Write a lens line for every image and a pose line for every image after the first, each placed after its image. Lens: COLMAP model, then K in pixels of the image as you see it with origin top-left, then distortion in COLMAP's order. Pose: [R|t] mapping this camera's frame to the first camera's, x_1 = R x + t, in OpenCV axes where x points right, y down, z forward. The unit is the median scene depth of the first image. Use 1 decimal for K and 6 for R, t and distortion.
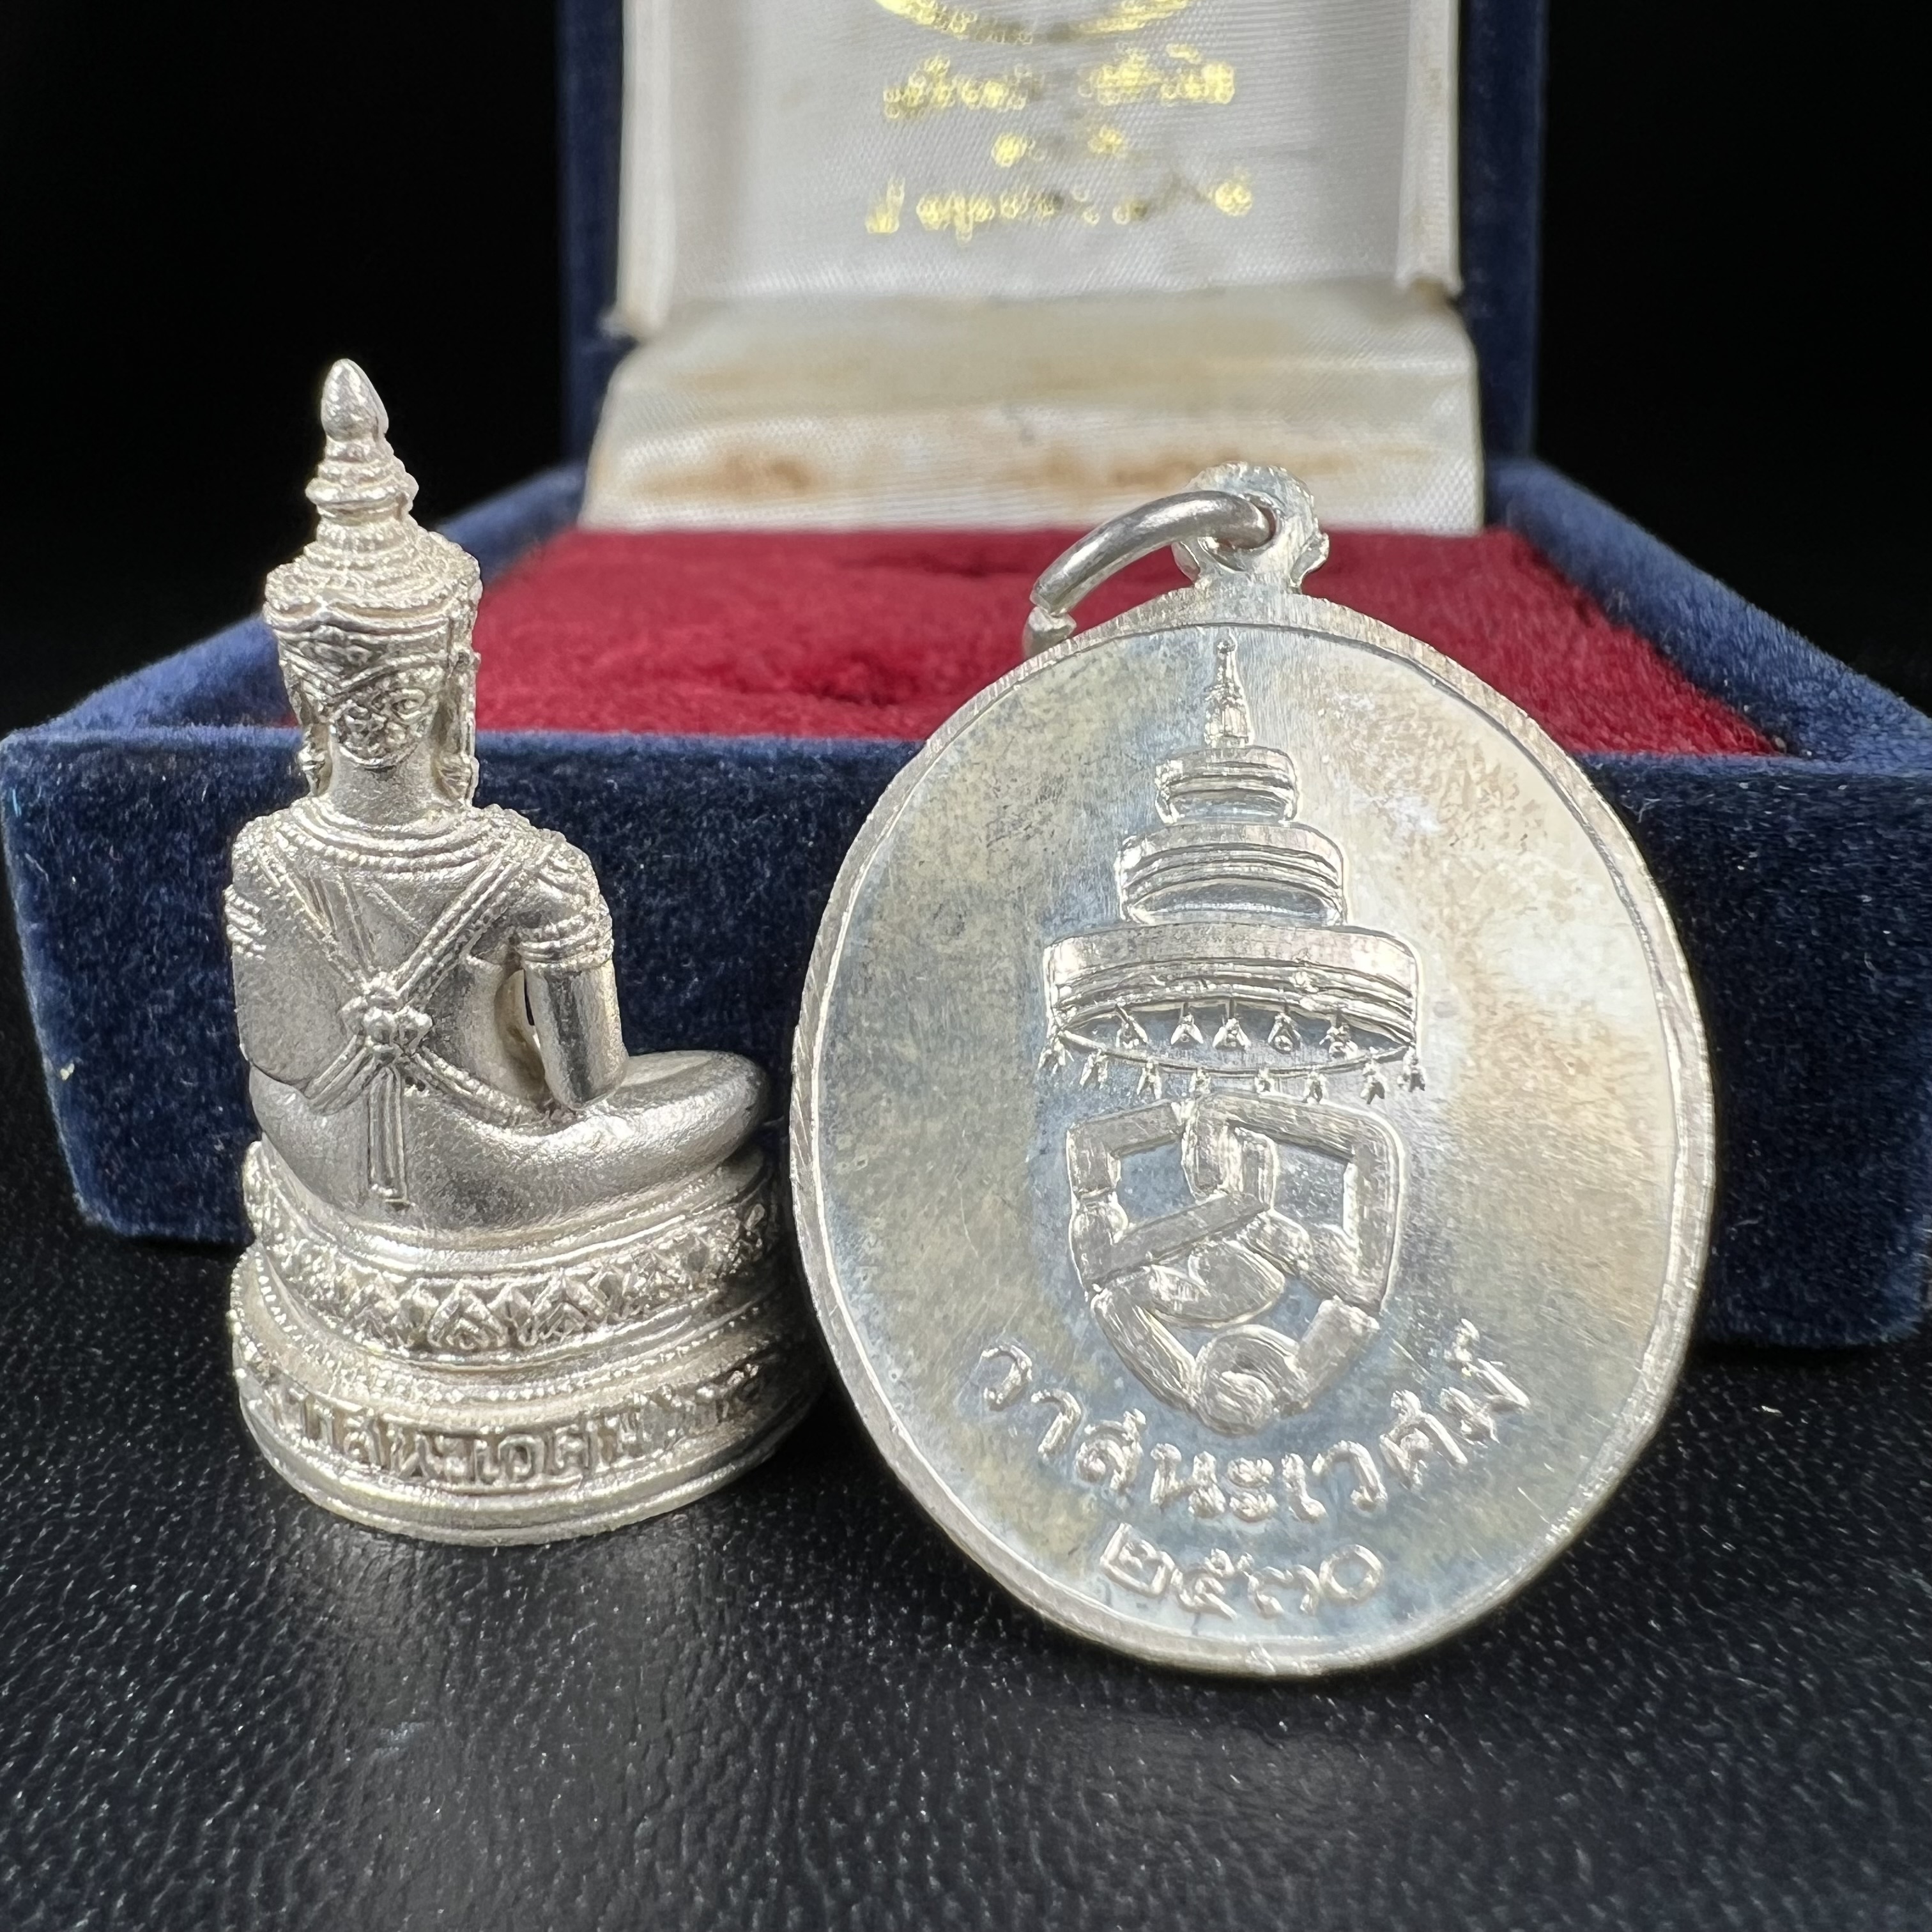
lens RADIAL K [[1432.7, 0, 966.0], [0, 1432.7, 966.0], [0, 0, 1]] dist [-0.005814, -0.002564]
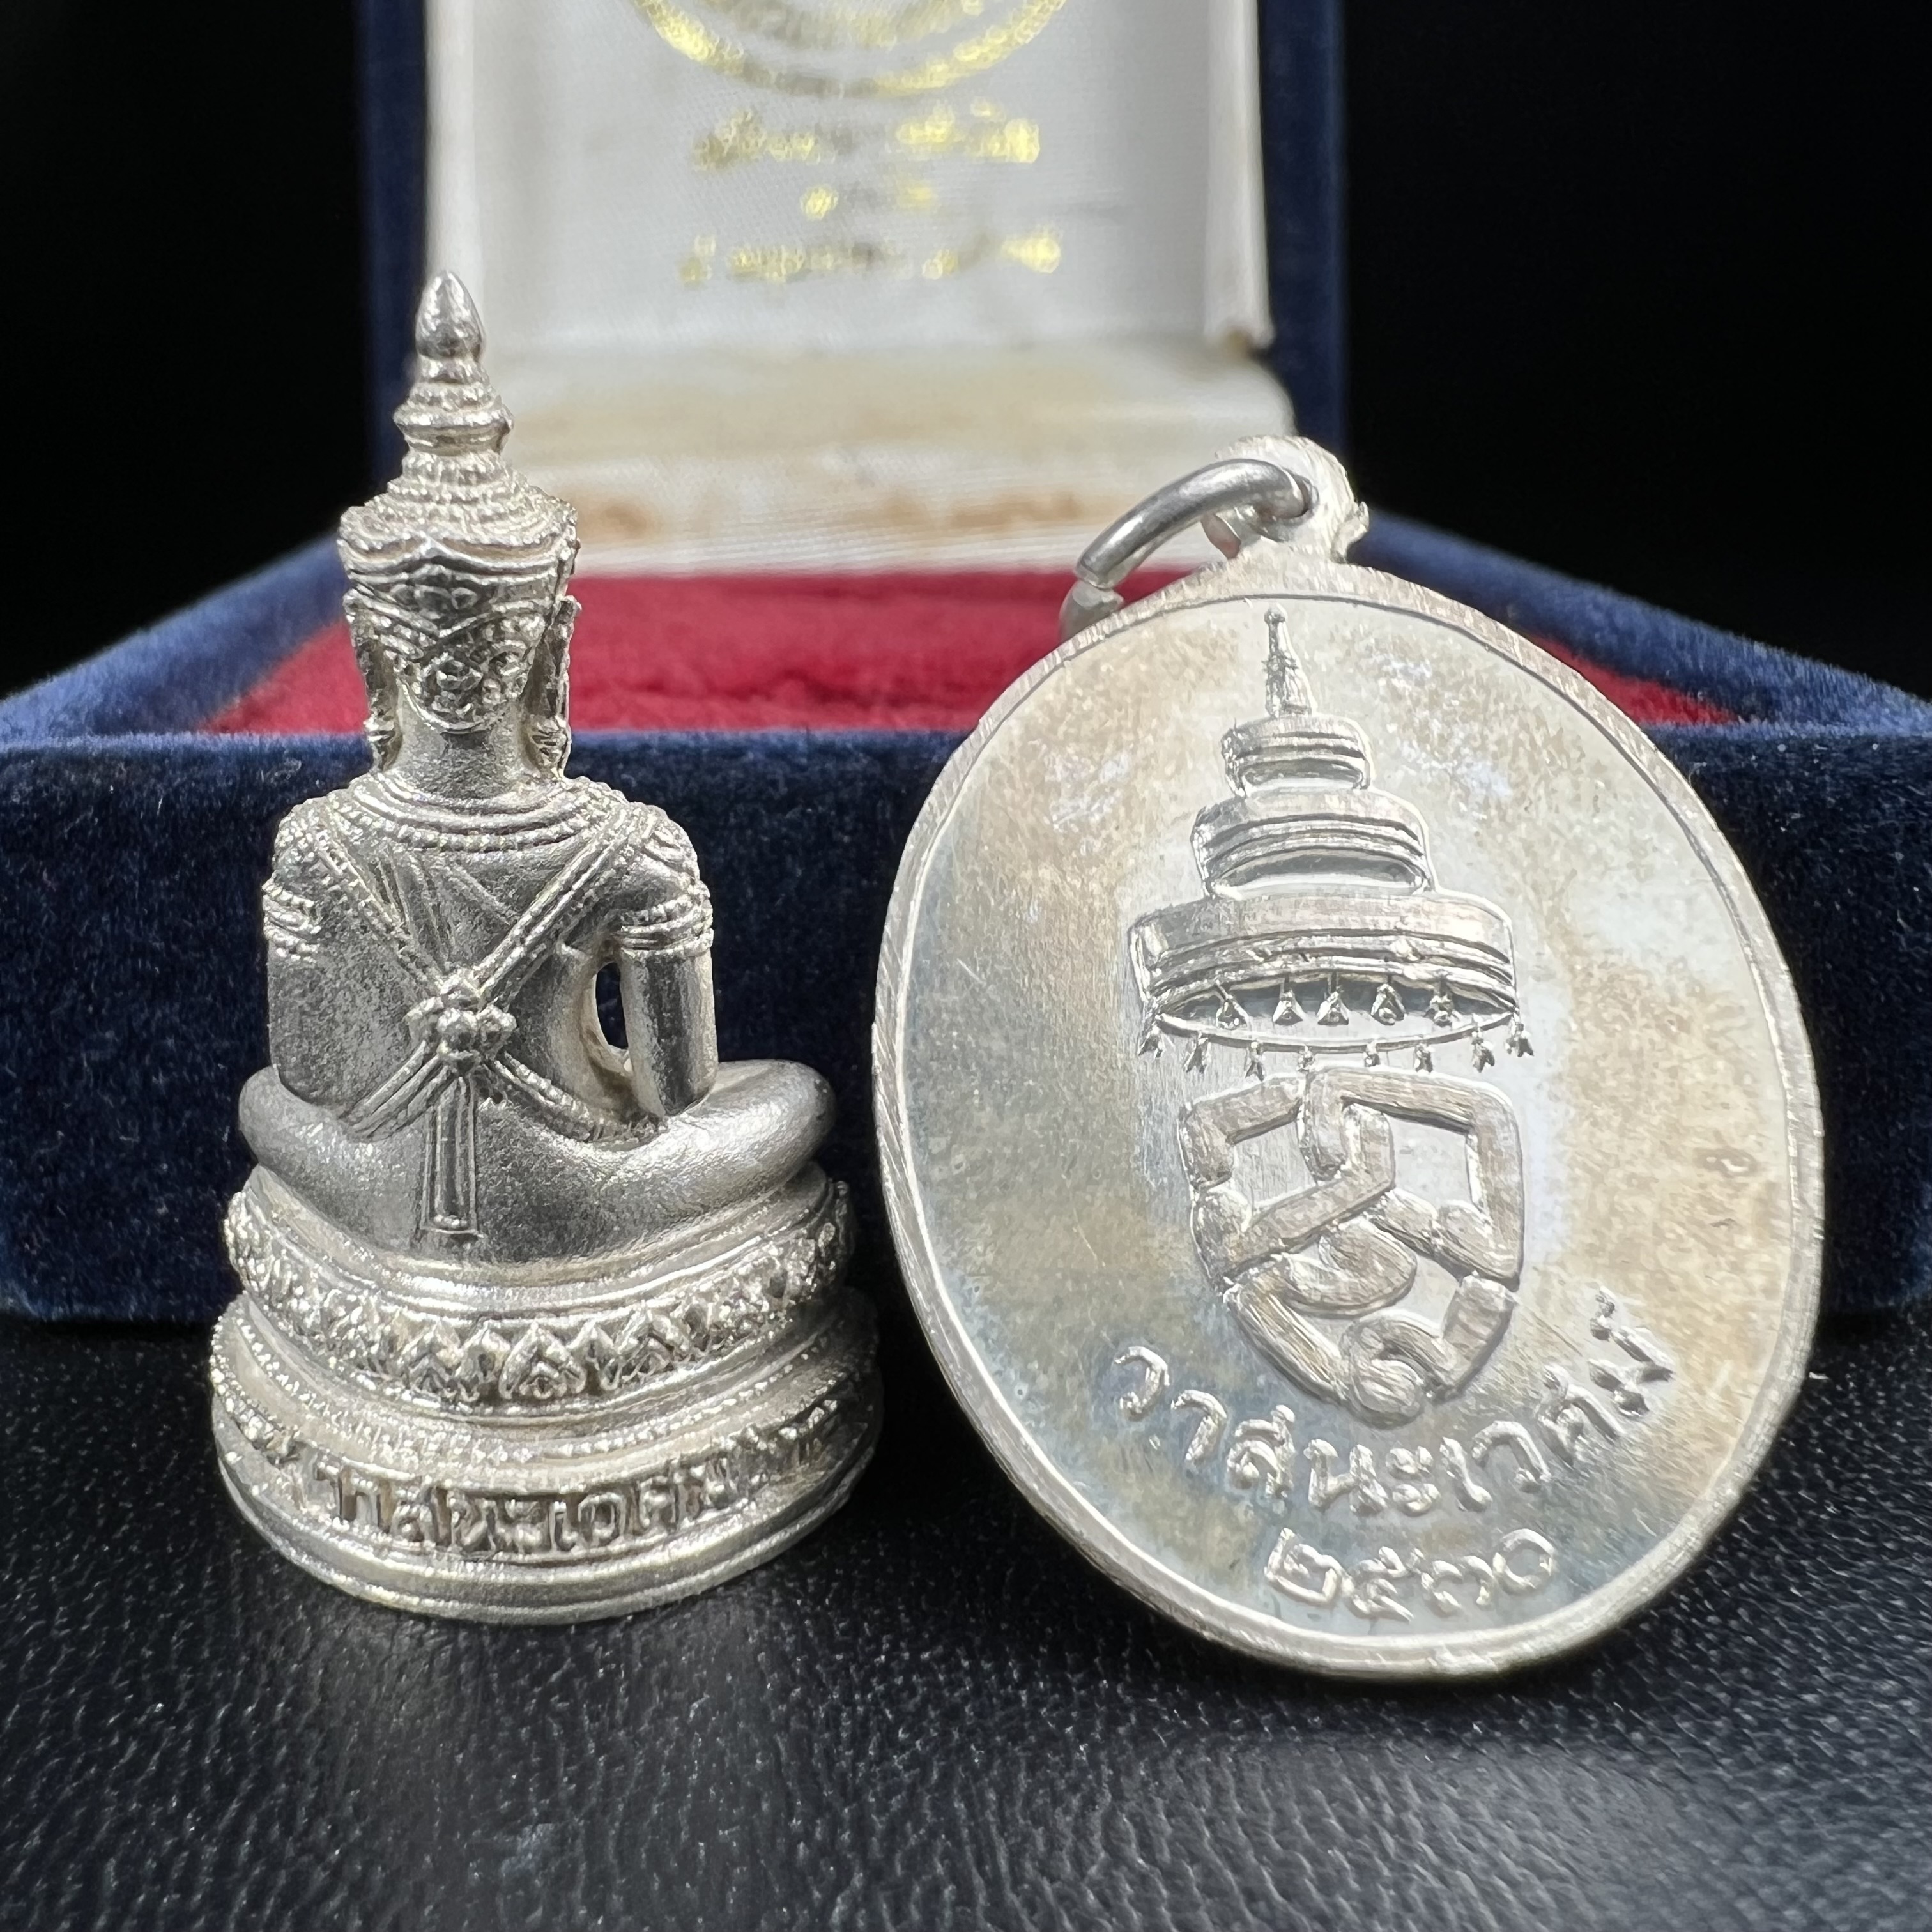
lens RADIAL K [[1450.8, 0, 917.0], [0, 1450.8, 975.3], [0, 0, 1]] dist [-0.007748, -0.003713]
pose [[0.992746, -0.042567, 0.112445, -0.207961], [0.047142, 0.998152, -0.038344, 0.051406], [-0.110605, 0.043366, 0.992918, 0.070256]]
